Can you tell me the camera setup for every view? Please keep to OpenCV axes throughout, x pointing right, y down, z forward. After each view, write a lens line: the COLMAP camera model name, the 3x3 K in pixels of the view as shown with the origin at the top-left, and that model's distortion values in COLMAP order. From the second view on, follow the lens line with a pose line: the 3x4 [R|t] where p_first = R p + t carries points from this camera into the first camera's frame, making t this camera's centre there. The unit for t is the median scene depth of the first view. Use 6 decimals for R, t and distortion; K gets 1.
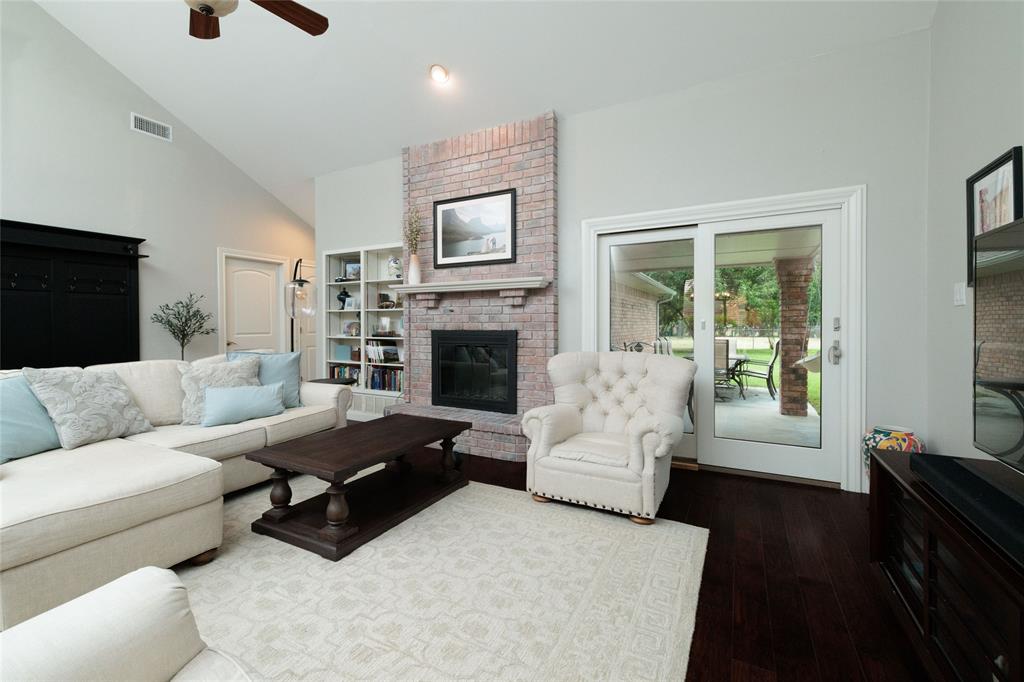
lens RADIAL K [[440.7, 0, 522.0], [0, 440.7, 336.4], [0, 0, 1]] dist [-0.001615, 0.001045]
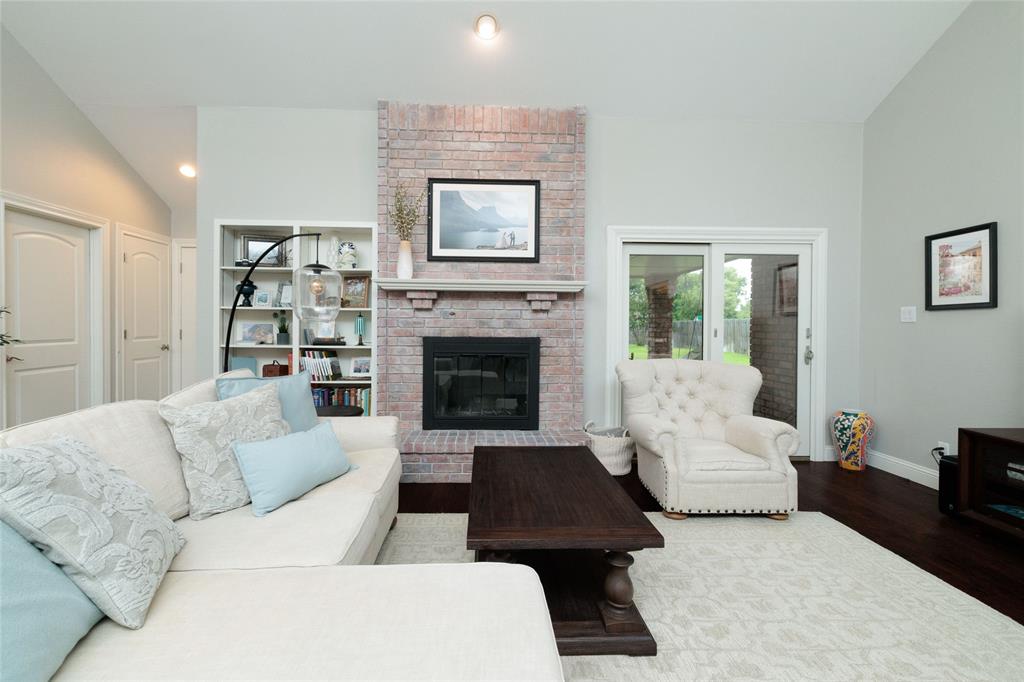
lens RADIAL K [[440.7, 0, 504.7], [0, 440.7, 337.1], [0, 0, 1]] dist [-0.001615, 0.001045]
pose [[0.864226, -0.003451, 0.503093, -0.531924], [0.002419, 0.999993, 0.002704, -0.017182], [-0.503099, -0.001120, 0.864228, 0.251529]]
